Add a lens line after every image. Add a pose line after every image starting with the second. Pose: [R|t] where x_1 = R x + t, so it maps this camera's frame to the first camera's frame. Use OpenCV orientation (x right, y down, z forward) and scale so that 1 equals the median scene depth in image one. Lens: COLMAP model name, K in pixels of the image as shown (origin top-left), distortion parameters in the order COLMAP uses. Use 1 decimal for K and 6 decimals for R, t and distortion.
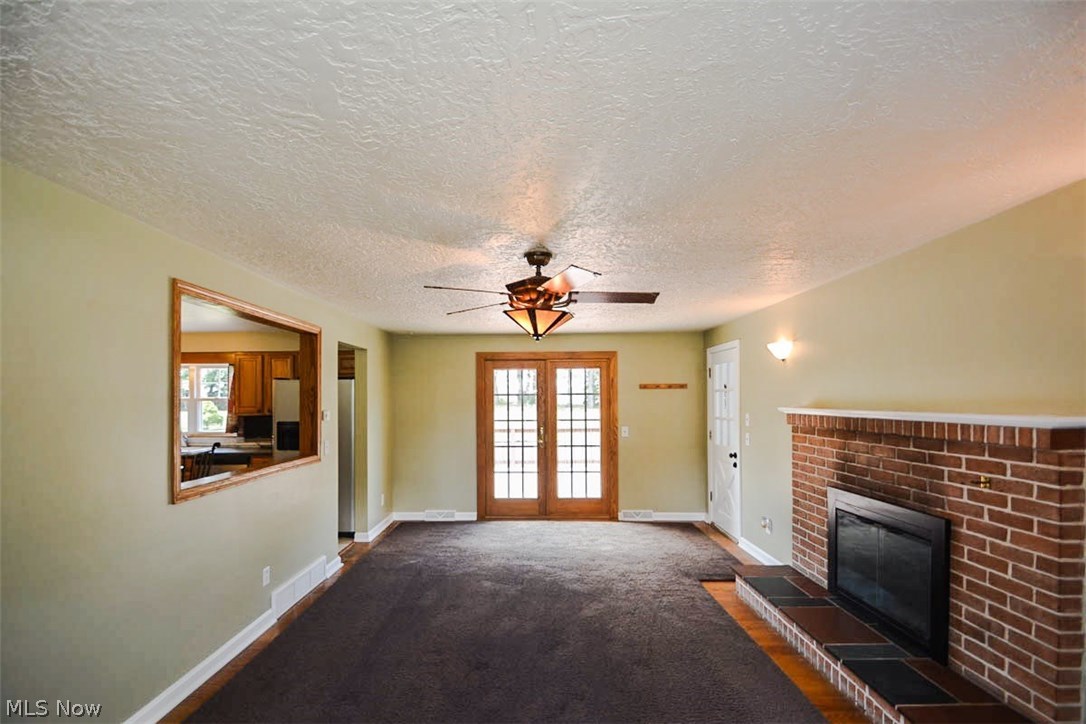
lens RADIAL K [[483.0, 0, 534.5], [0, 483.0, 382.6], [0, 0, 1]] dist [-0.002977, -0.000101]
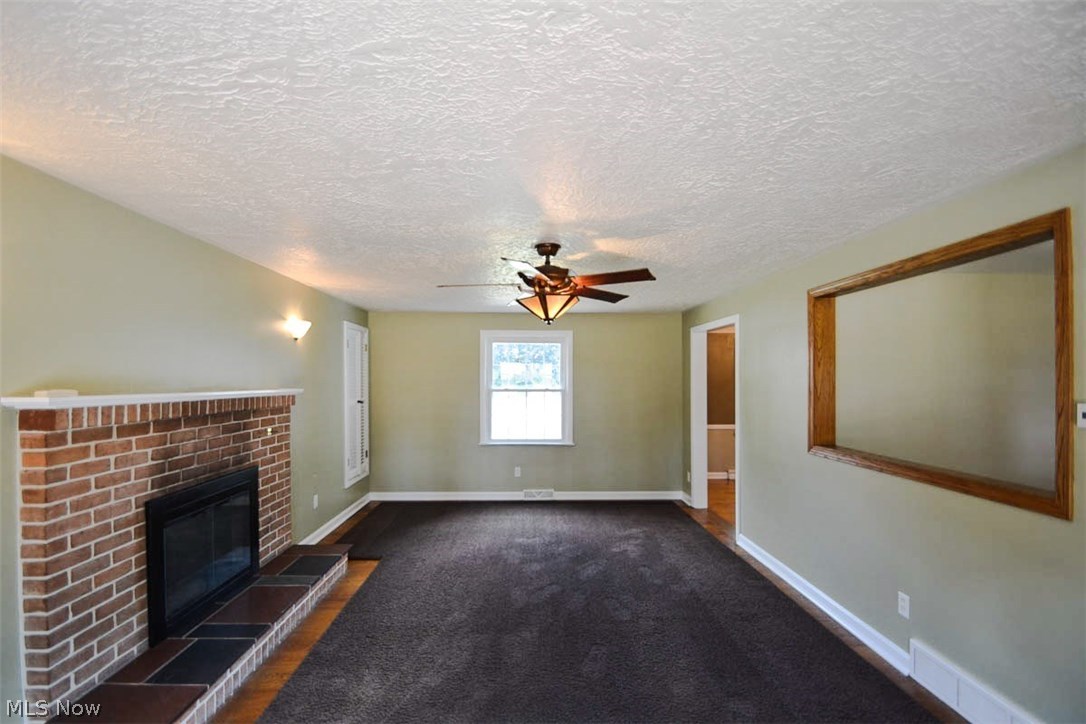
lens RADIAL K [[484.6, 0, 532.2], [0, 484.6, 378.4], [0, 0, 1]] dist [-0.001428, -0.001171]
pose [[-0.999896, 0.004379, -0.013738, 0.051449], [0.004880, 0.999315, -0.036677, 0.062889], [0.013568, -0.036740, -0.999233, 1.803741]]
